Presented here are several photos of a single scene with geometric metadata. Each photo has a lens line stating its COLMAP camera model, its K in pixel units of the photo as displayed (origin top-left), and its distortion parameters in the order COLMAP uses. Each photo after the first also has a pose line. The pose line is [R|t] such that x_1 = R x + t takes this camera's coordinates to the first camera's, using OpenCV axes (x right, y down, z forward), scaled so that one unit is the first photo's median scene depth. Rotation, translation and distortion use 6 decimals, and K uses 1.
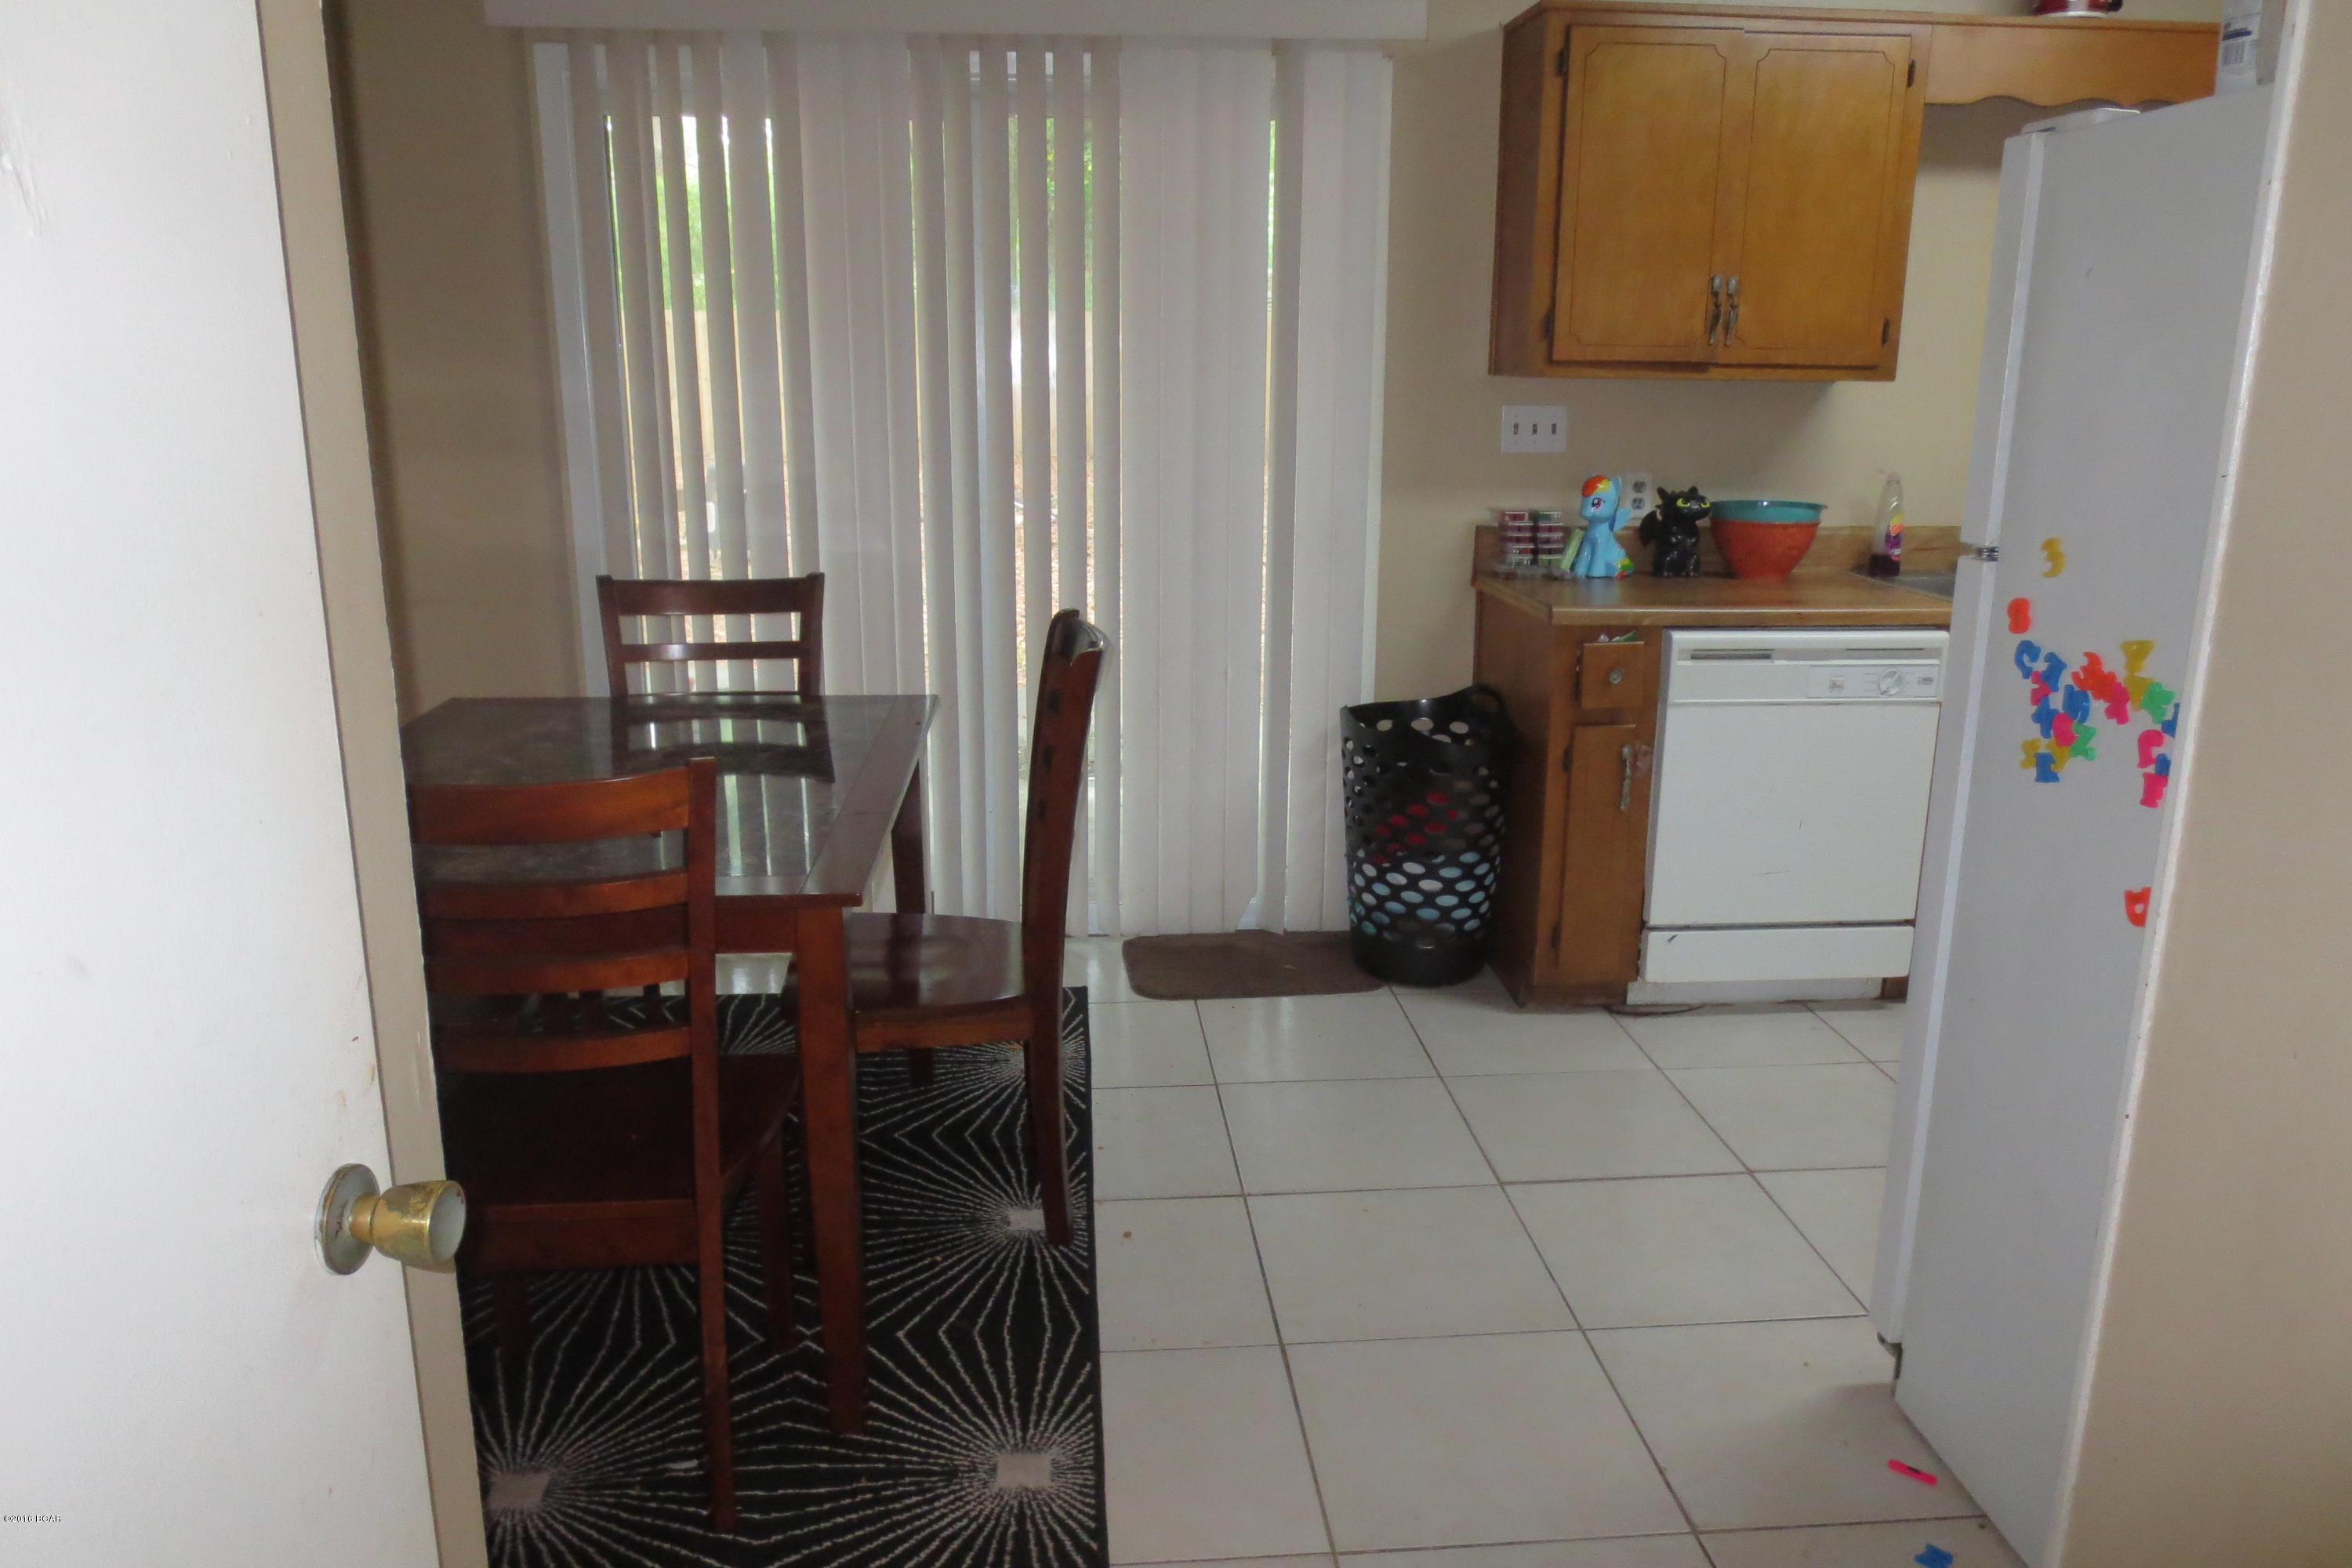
lens RADIAL K [[1698.6, 0, 1179.6], [0, 1698.6, 771.4], [0, 0, 1]] dist [-0.002026, 0.004595]
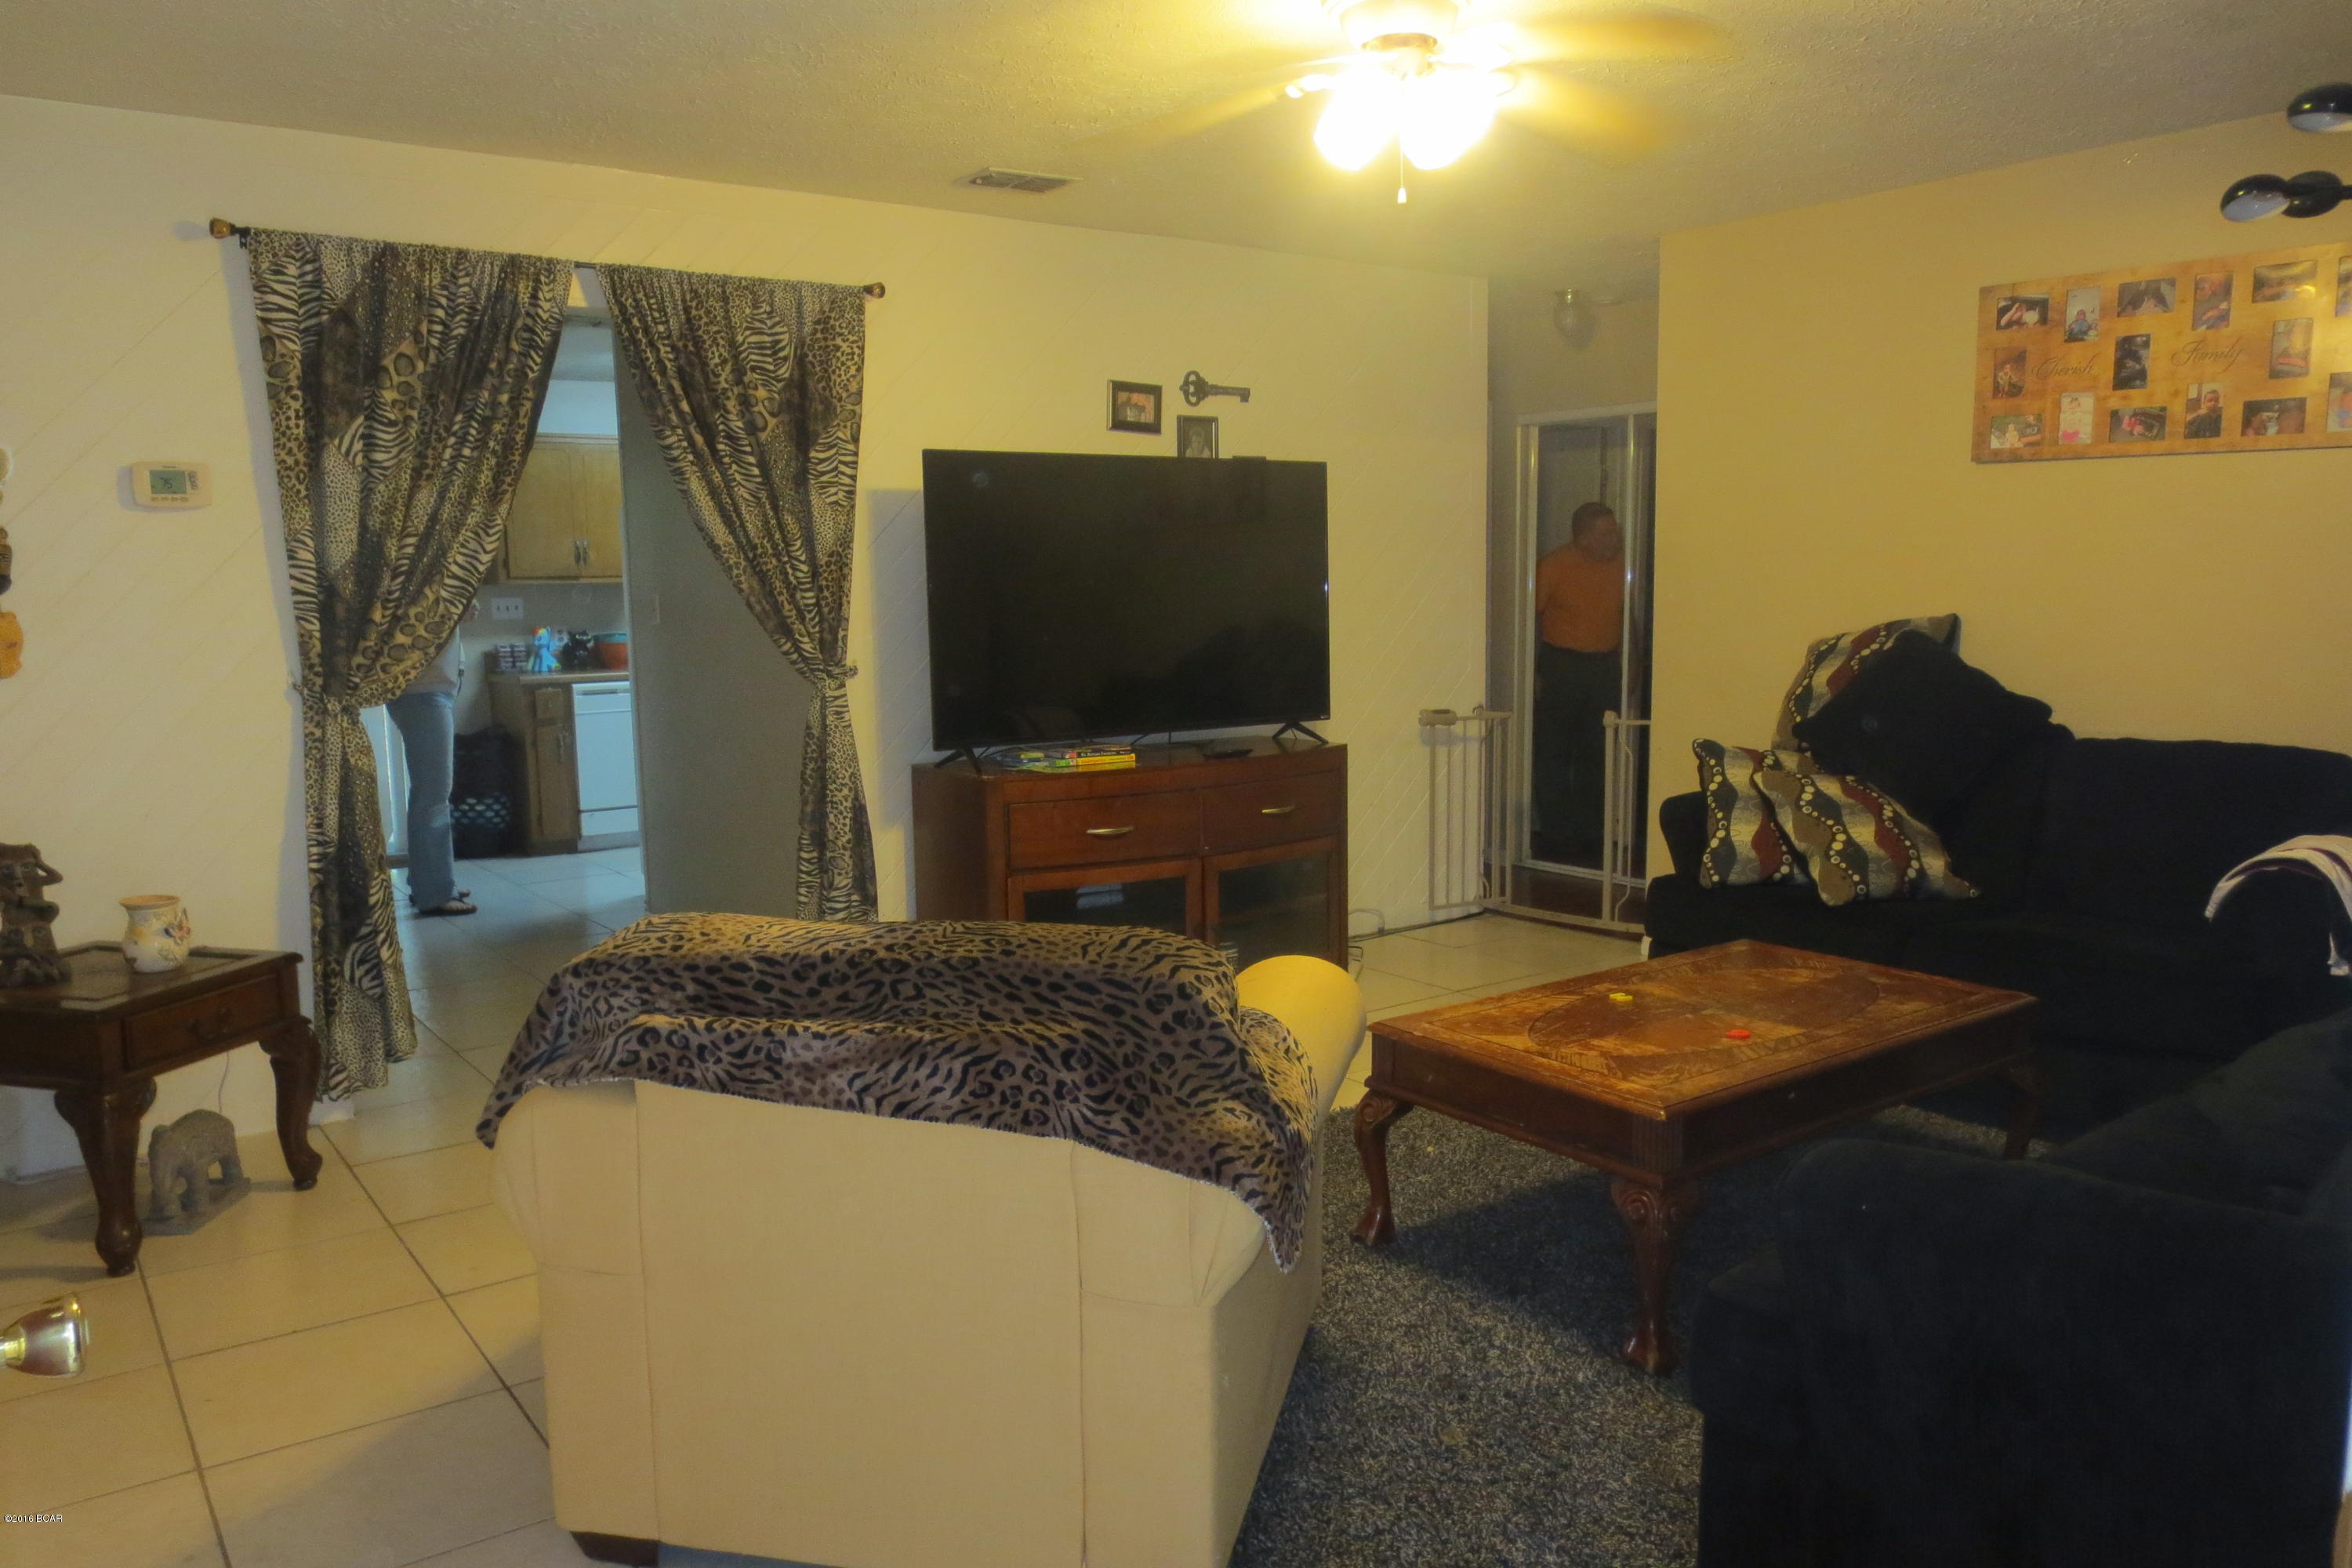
lens RADIAL K [[1698.6, 0, 1175.0], [0, 1698.6, 786.3], [0, 0, 1]] dist [-0.002026, 0.004595]
pose [[0.859031, -0.090403, 0.503878, -0.197572], [0.152282, 0.984853, -0.082920, 0.376977], [-0.488749, 0.147962, 0.859786, -1.423108]]
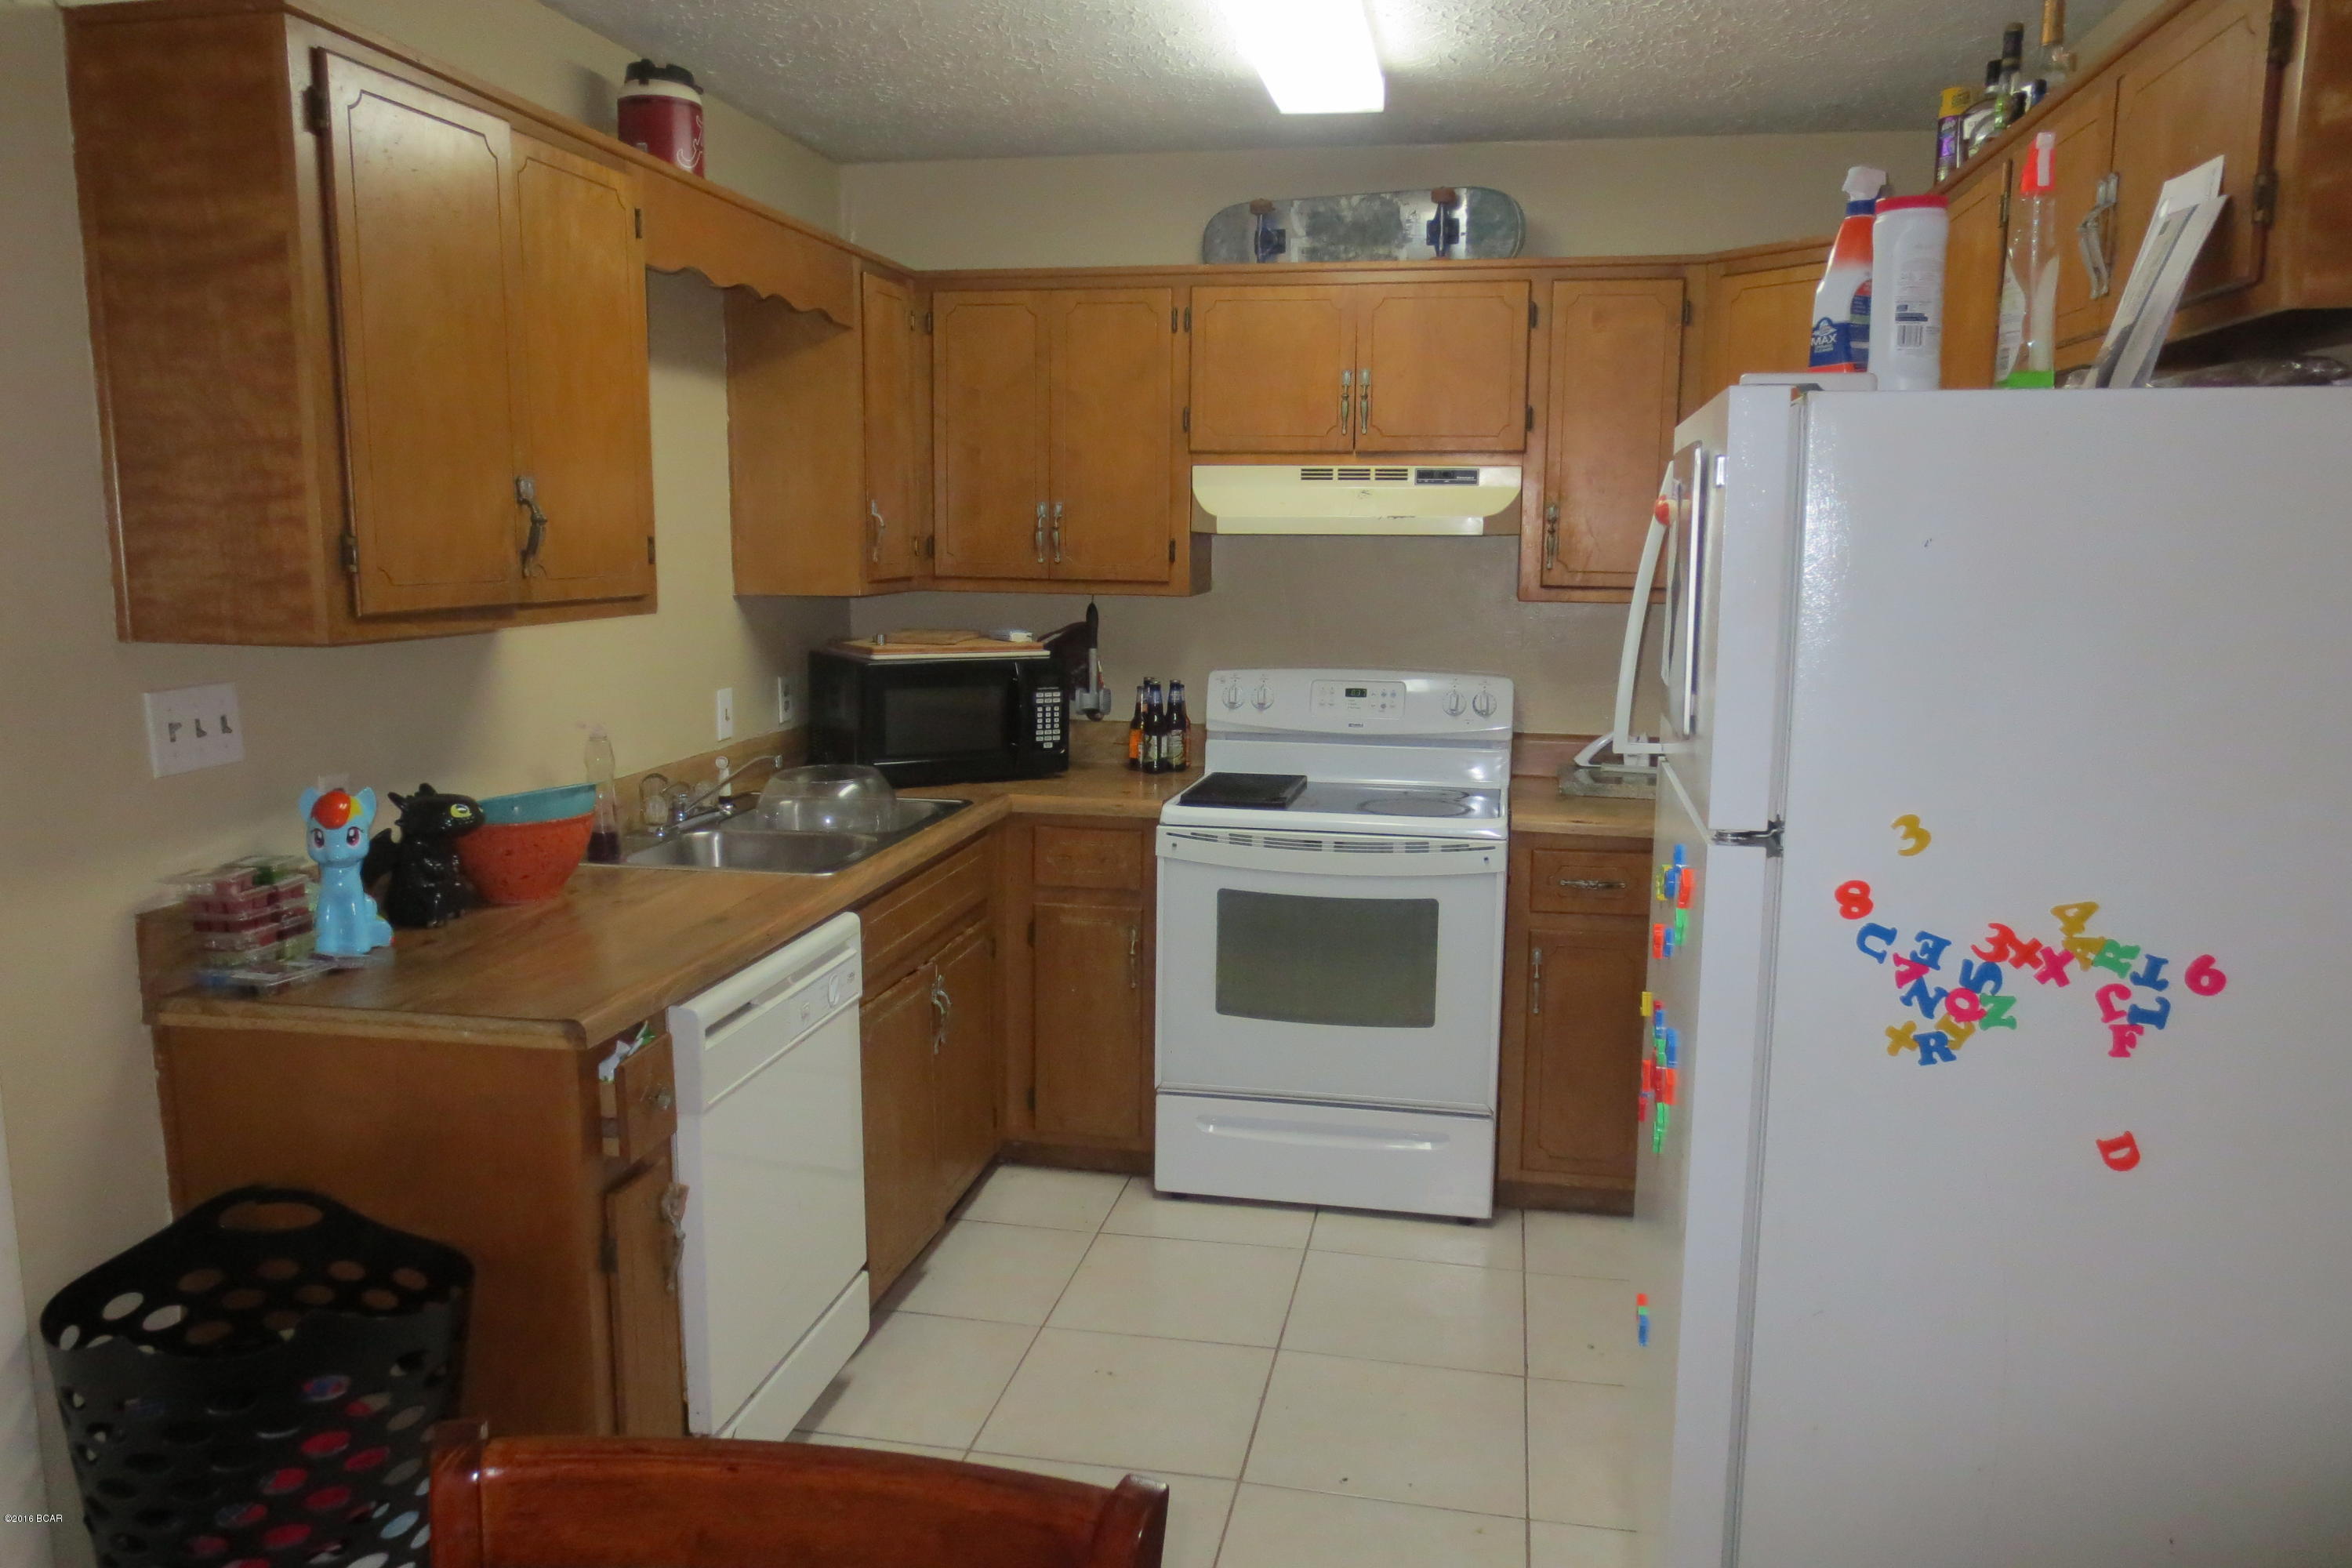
lens RADIAL K [[1698.6, 0, 1174.3], [0, 1698.6, 797.5], [0, 0, 1]] dist [-0.002026, 0.004595]
pose [[0.281582, -0.161100, 0.945917, -0.265442], [0.226839, 0.969038, 0.097512, -0.176891], [-0.932339, 0.187113, 0.309407, 0.577491]]
